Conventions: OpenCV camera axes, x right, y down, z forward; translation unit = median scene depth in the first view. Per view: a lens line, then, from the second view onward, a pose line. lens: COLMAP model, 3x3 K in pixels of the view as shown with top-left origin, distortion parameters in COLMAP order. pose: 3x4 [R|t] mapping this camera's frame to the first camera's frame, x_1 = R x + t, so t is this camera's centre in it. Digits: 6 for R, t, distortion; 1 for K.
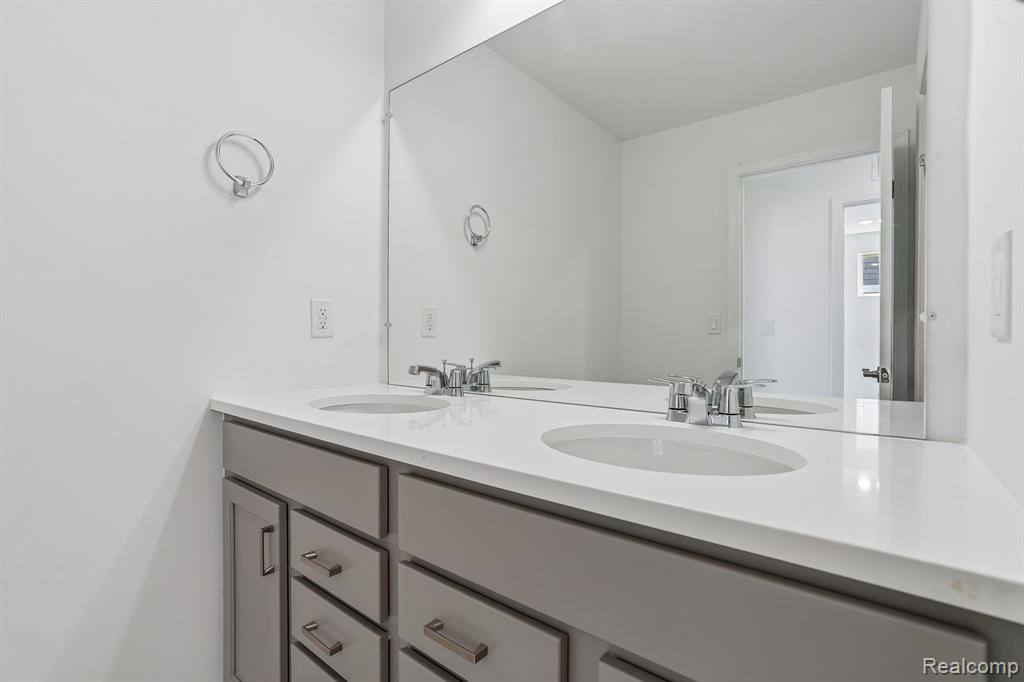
lens RADIAL K [[468.9, 0, 524.6], [0, 468.9, 339.8], [0, 0, 1]] dist [0.000402, -0.000019]
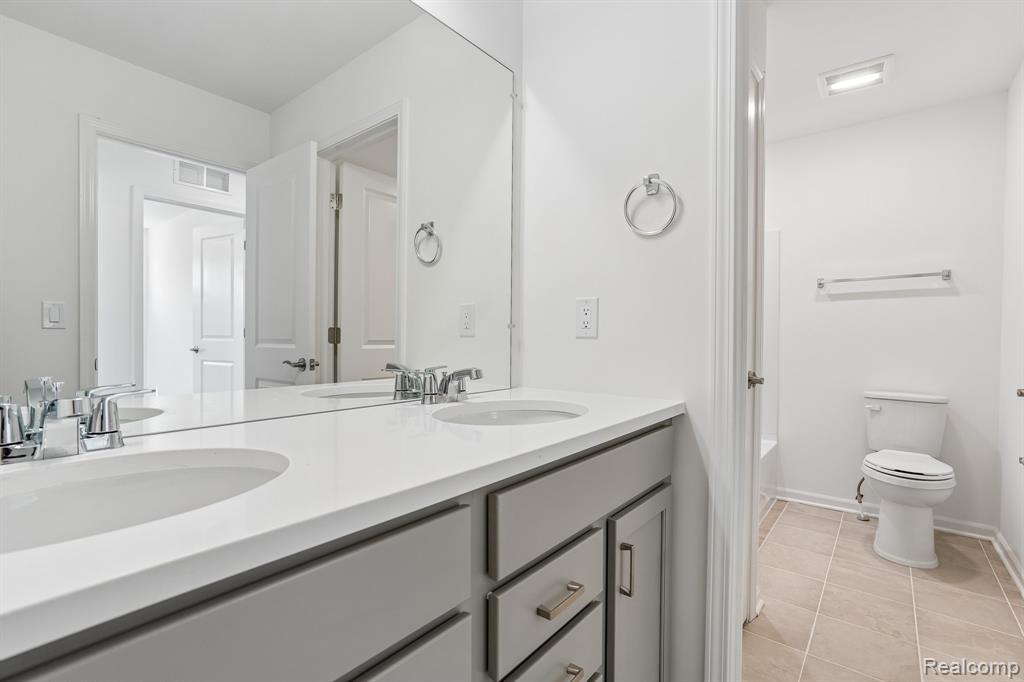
lens RADIAL K [[468.9, 0, 524.6], [0, 468.9, 339.8], [0, 0, 1]] dist [0.000402, -0.000019]
pose [[-0.007232, -0.005768, 0.999957, -1.101164], [0.000815, 0.999983, 0.005774, -0.006101], [-0.999974, 0.000857, -0.007227, 0.929428]]
